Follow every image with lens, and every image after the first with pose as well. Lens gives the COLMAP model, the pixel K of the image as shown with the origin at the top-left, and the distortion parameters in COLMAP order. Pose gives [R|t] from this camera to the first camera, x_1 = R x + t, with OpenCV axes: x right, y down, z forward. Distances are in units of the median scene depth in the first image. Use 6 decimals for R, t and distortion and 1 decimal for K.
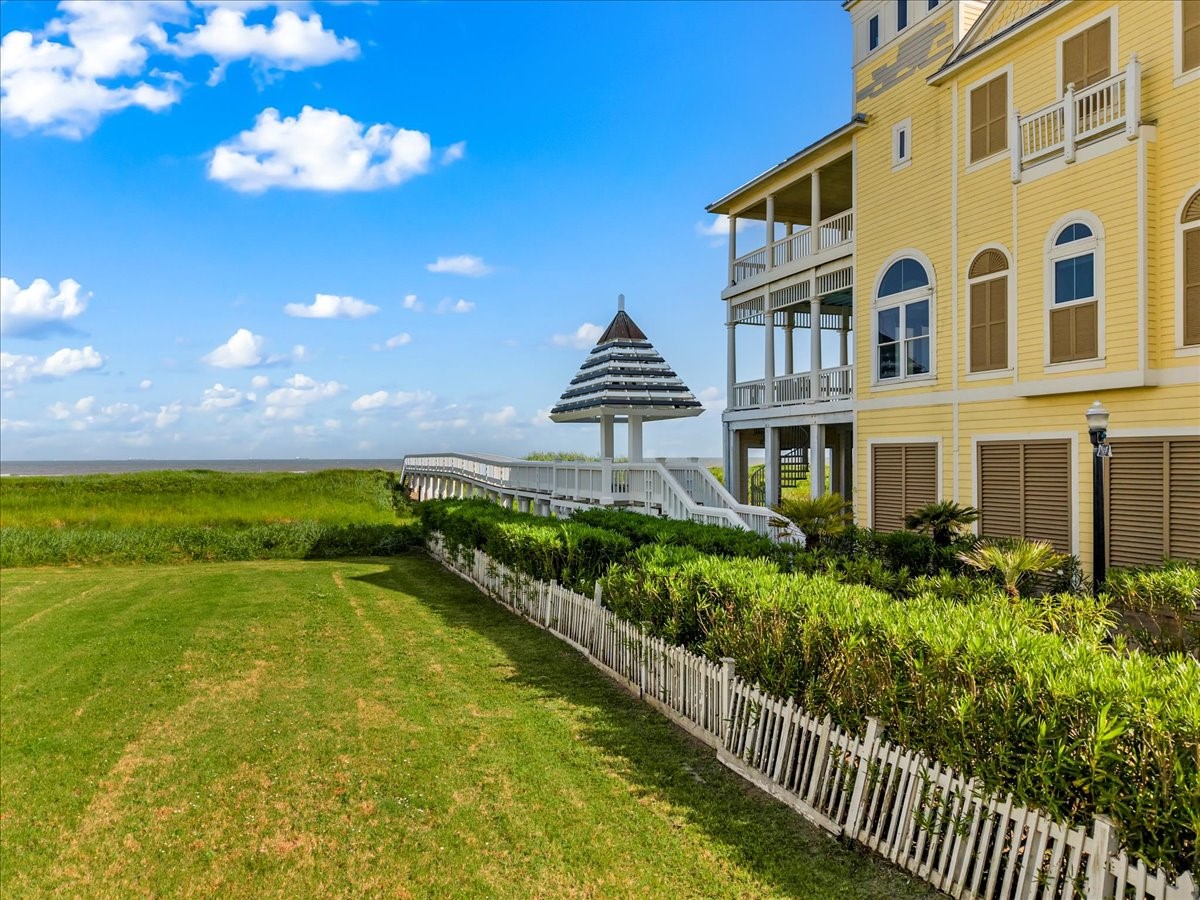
lens RADIAL K [[801.4, 0, 600.0], [0, 801.4, 450.0], [0, 0, 1]] dist [0.003014, -0.001262]
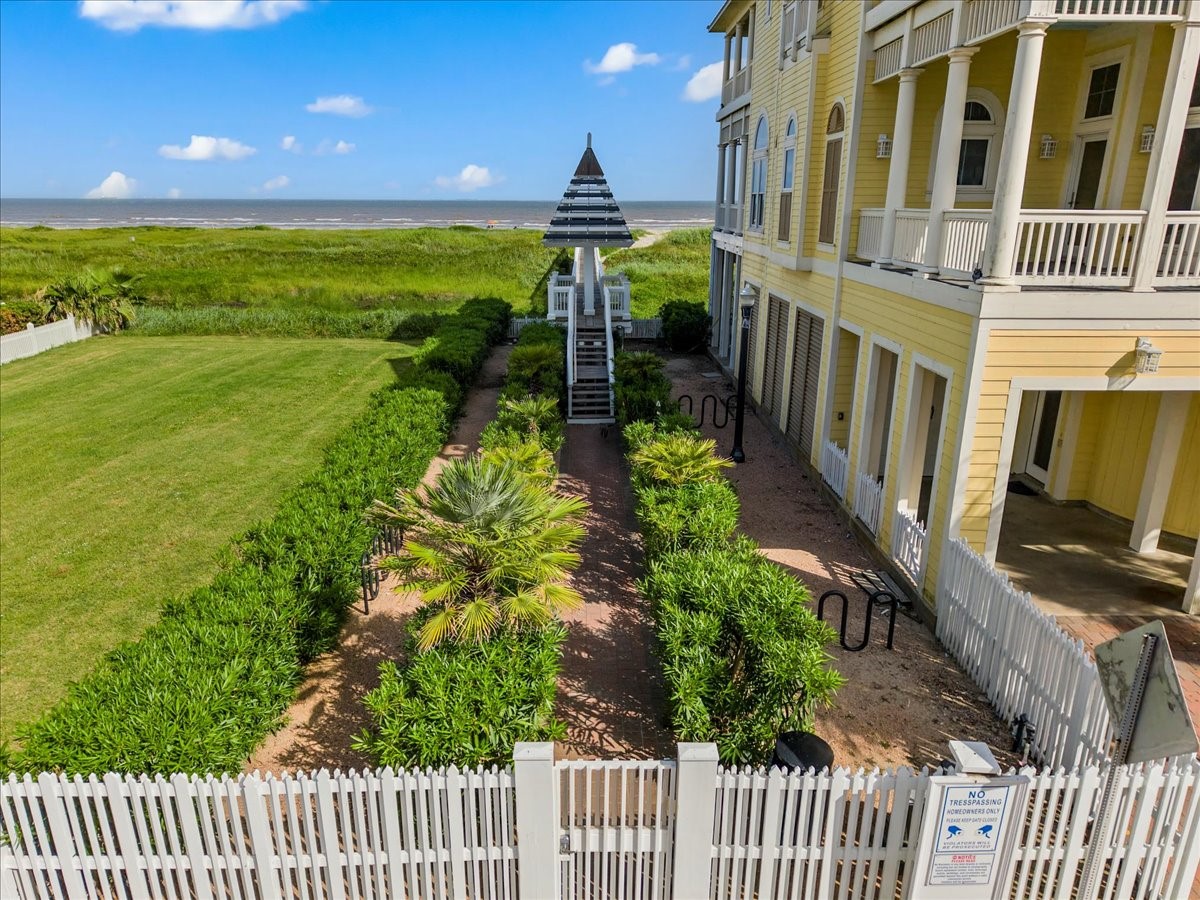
lens RADIAL K [[801.4, 0, 600.0], [0, 801.4, 450.0], [0, 0, 1]] dist [0.003014, -0.001262]
pose [[0.938210, 0.108684, -0.328557, 0.486836], [-0.003509, 0.952343, 0.305008, -0.113651], [0.346049, -0.285009, 0.893879, -0.174920]]
